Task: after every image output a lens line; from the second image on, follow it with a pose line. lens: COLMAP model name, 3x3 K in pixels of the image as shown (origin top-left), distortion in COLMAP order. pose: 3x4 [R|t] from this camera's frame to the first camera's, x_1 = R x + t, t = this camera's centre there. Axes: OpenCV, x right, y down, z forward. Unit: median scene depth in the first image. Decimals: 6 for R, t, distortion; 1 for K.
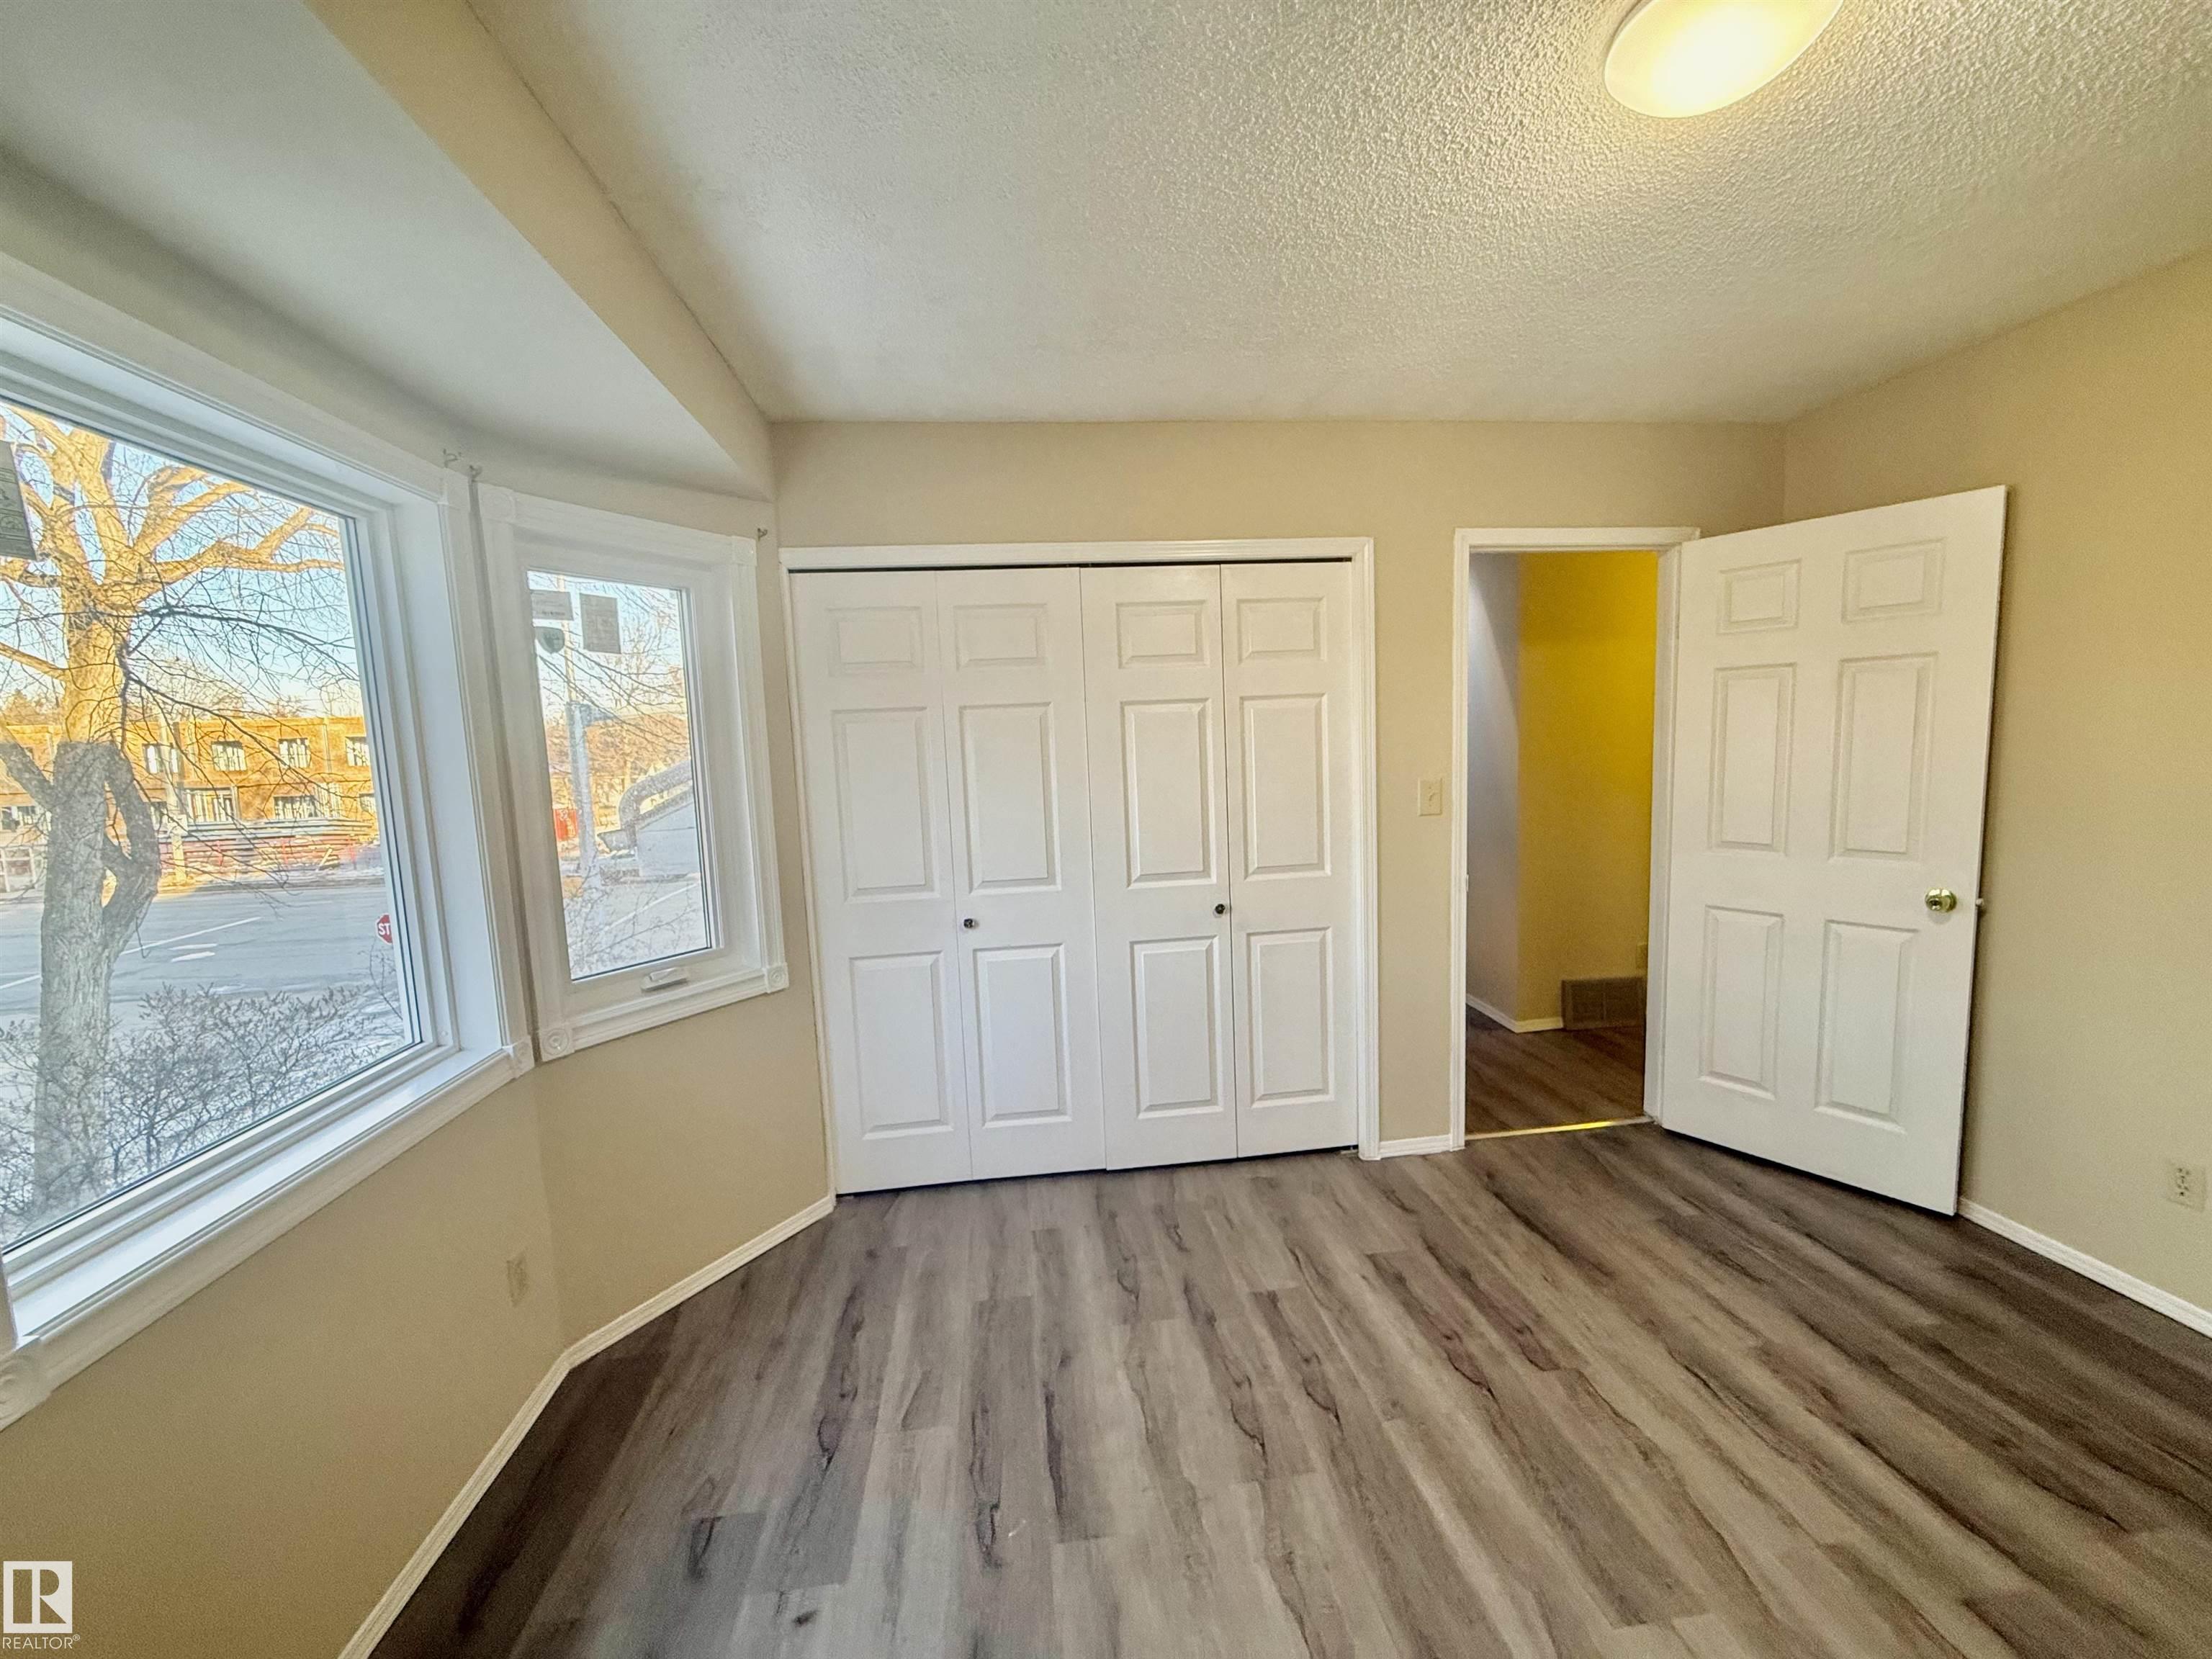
lens RADIAL K [[891.4, 0, 1096.0], [0, 891.4, 835.2], [0, 0, 1]] dist [-0.001042, -0.000059]
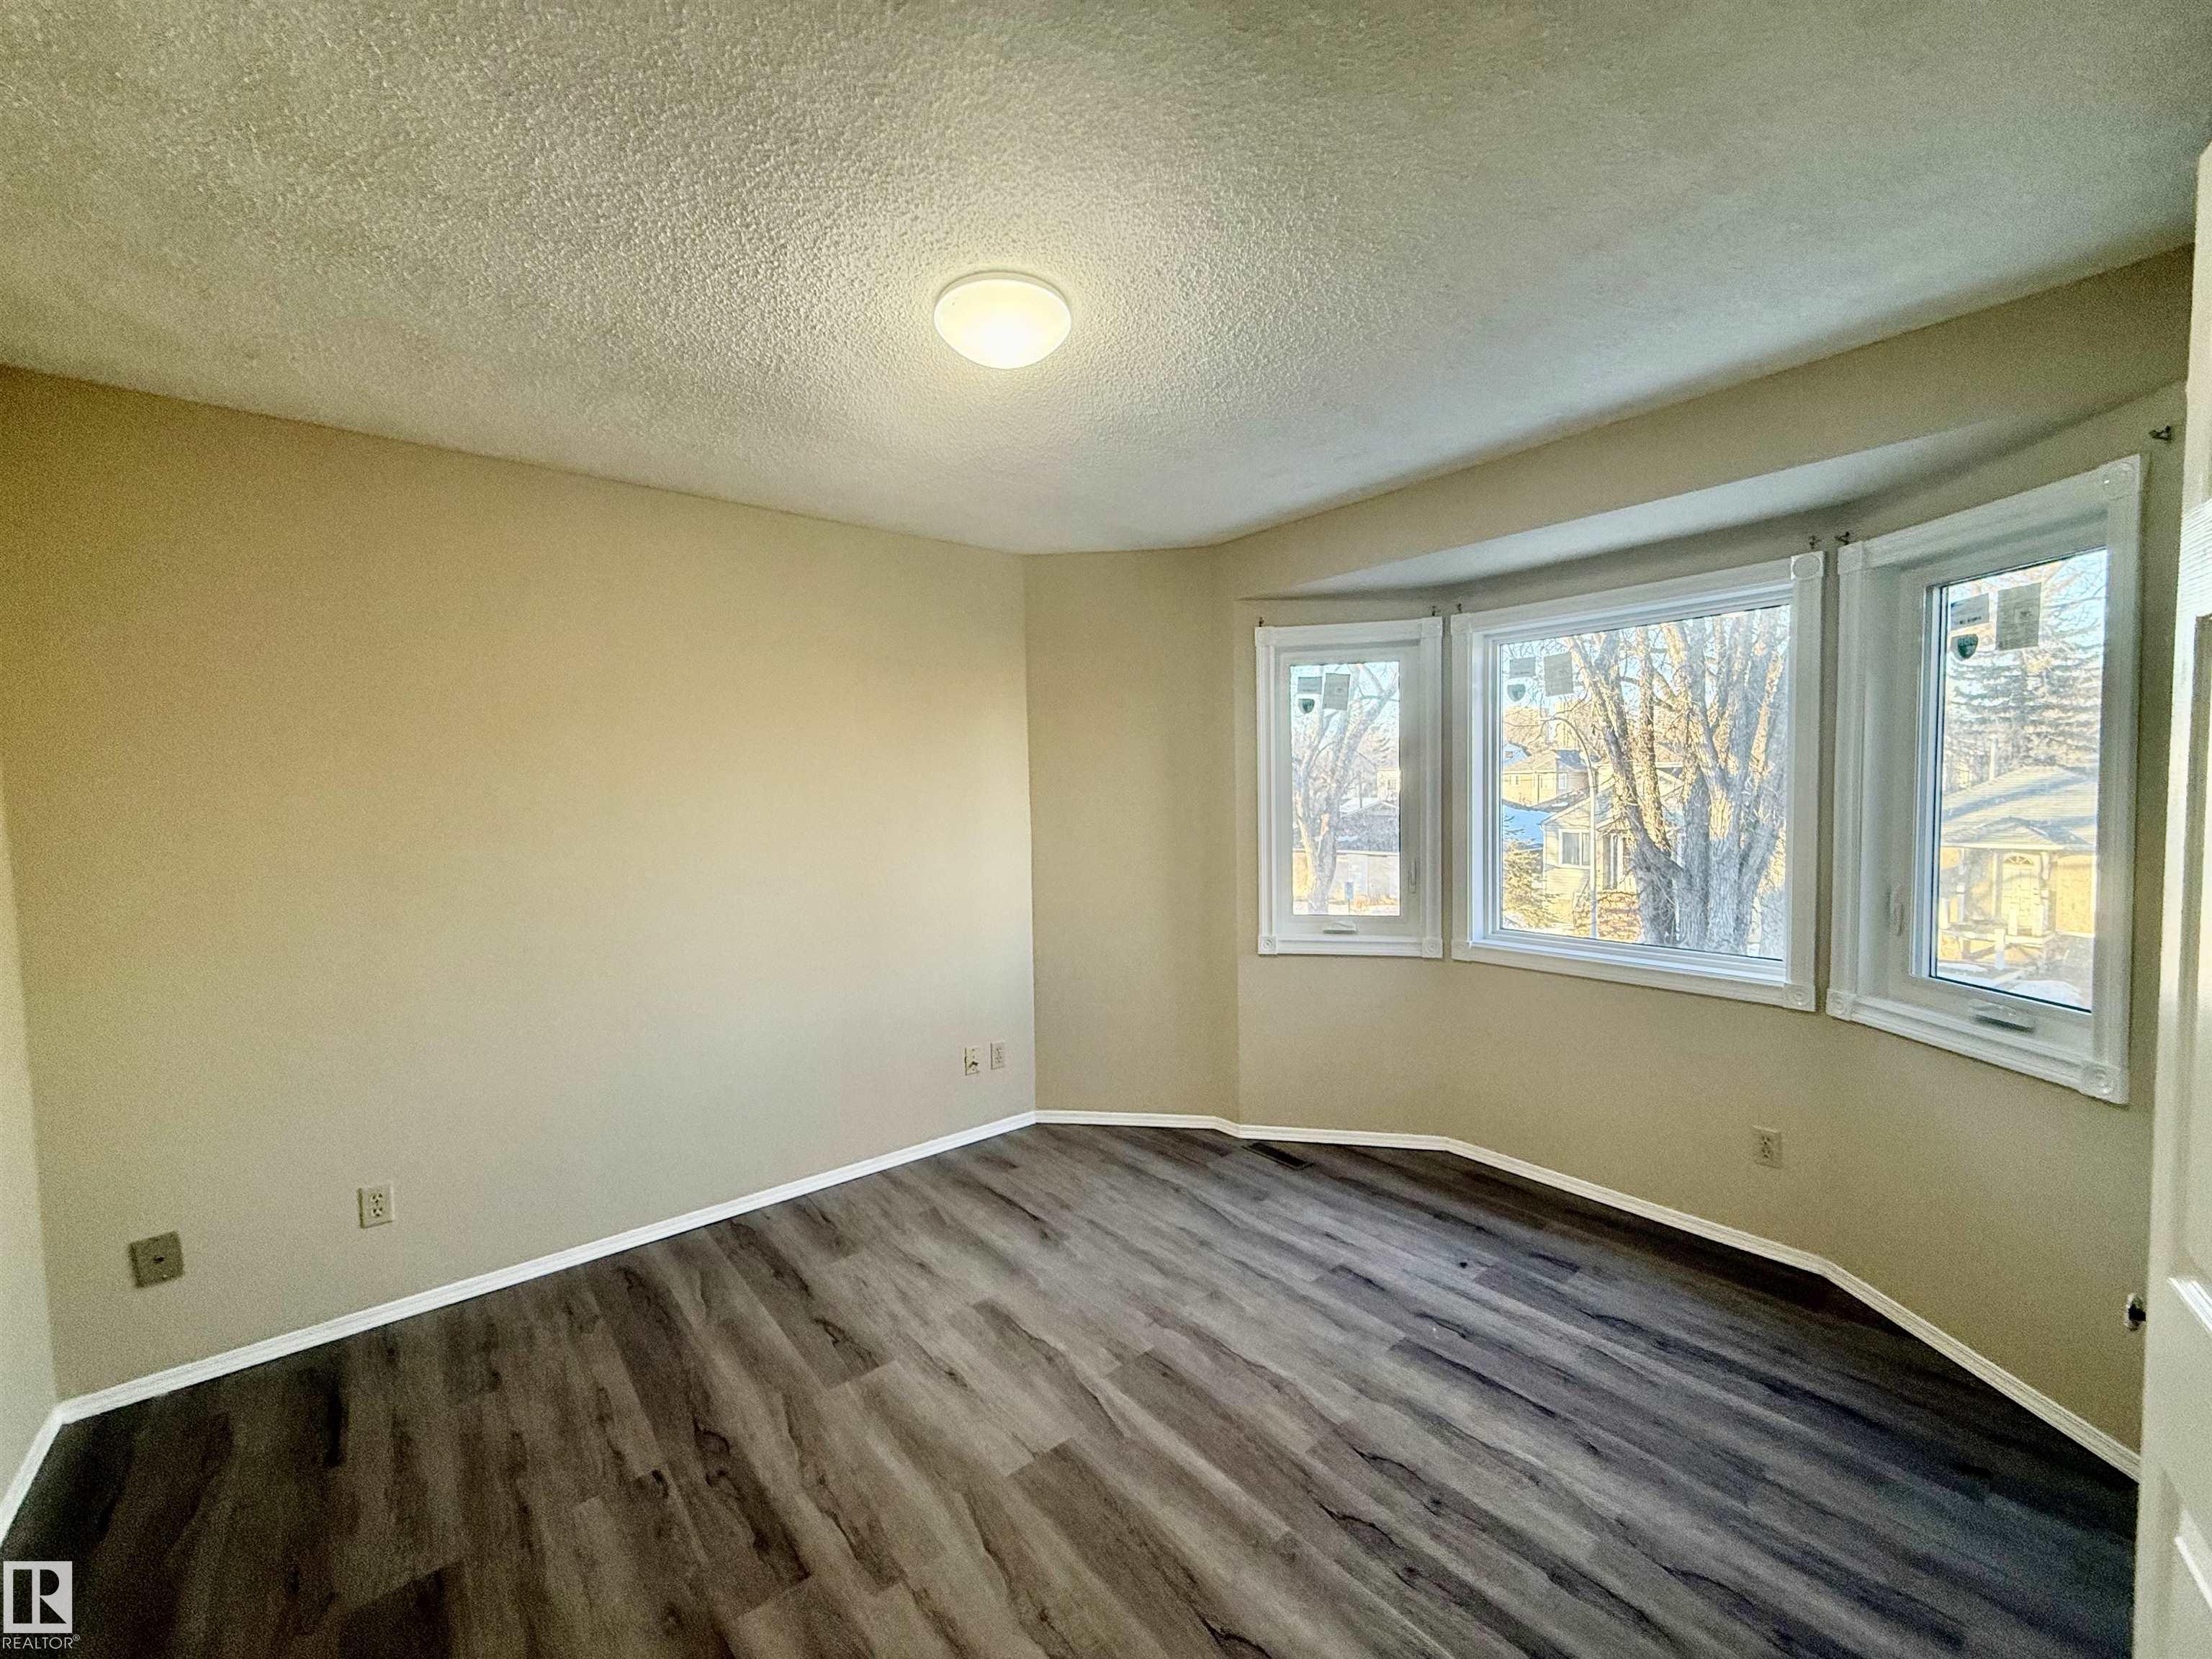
lens RADIAL K [[891.4, 0, 1110.0], [0, 891.4, 835.0], [0, 0, 1]] dist [-0.001042, -0.000059]
pose [[-0.834340, 0.086411, -0.544435, 0.919260], [-0.002242, 0.987098, 0.160104, -0.197551], [0.551245, 0.134802, -0.823381, 1.562090]]
